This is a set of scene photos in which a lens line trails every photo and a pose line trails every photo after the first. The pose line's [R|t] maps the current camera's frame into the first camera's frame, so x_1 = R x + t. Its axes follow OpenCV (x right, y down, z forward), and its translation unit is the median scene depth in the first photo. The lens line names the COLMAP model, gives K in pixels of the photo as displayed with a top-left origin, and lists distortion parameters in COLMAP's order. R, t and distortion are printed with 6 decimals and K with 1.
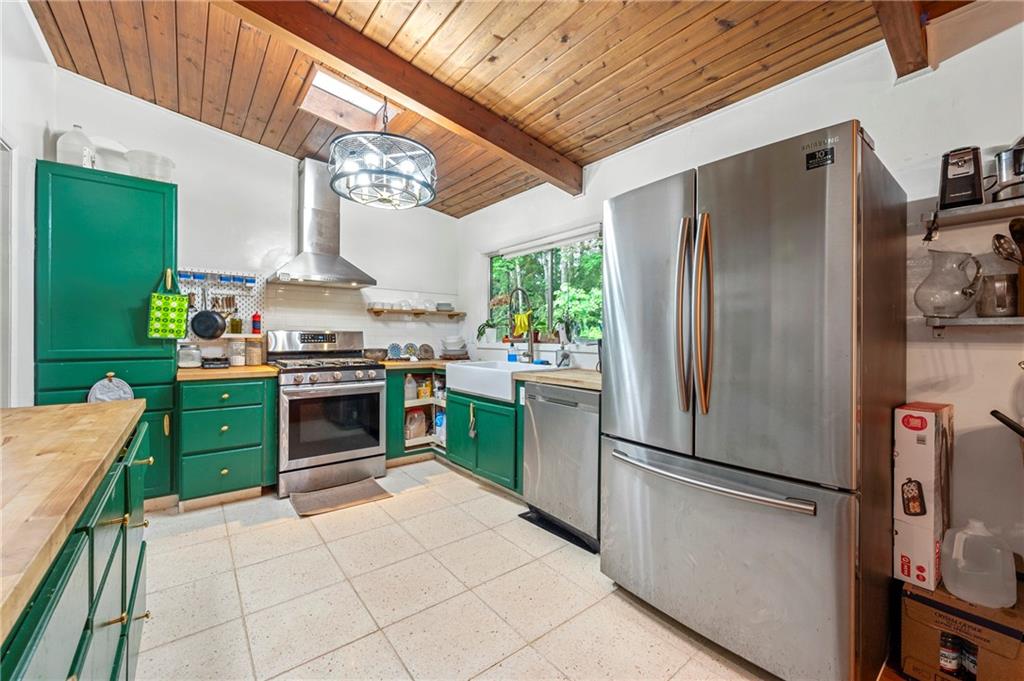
lens RADIAL K [[411.3, 0, 511.6], [0, 411.3, 339.4], [0, 0, 1]] dist [-0.003640, -0.000276]
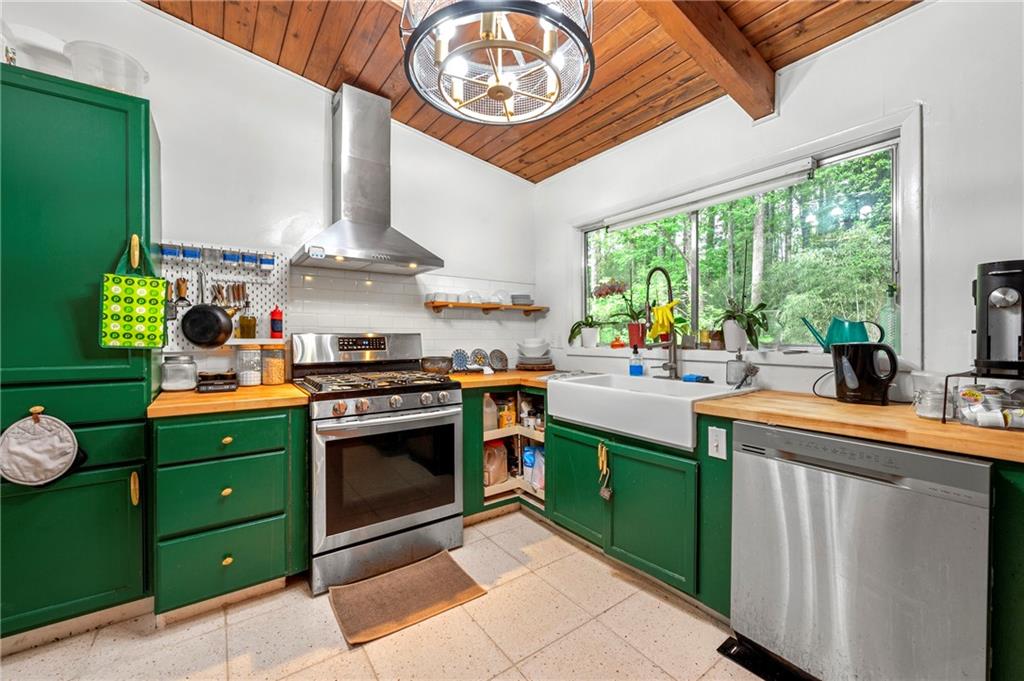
lens RADIAL K [[411.3, 0, 508.4], [0, 411.3, 342.3], [0, 0, 1]] dist [-0.003640, -0.000276]
pose [[0.998714, -0.006088, -0.050334, -0.204371], [0.006448, 0.999955, 0.006992, -0.009548], [0.050289, -0.007308, 0.998708, 0.341858]]
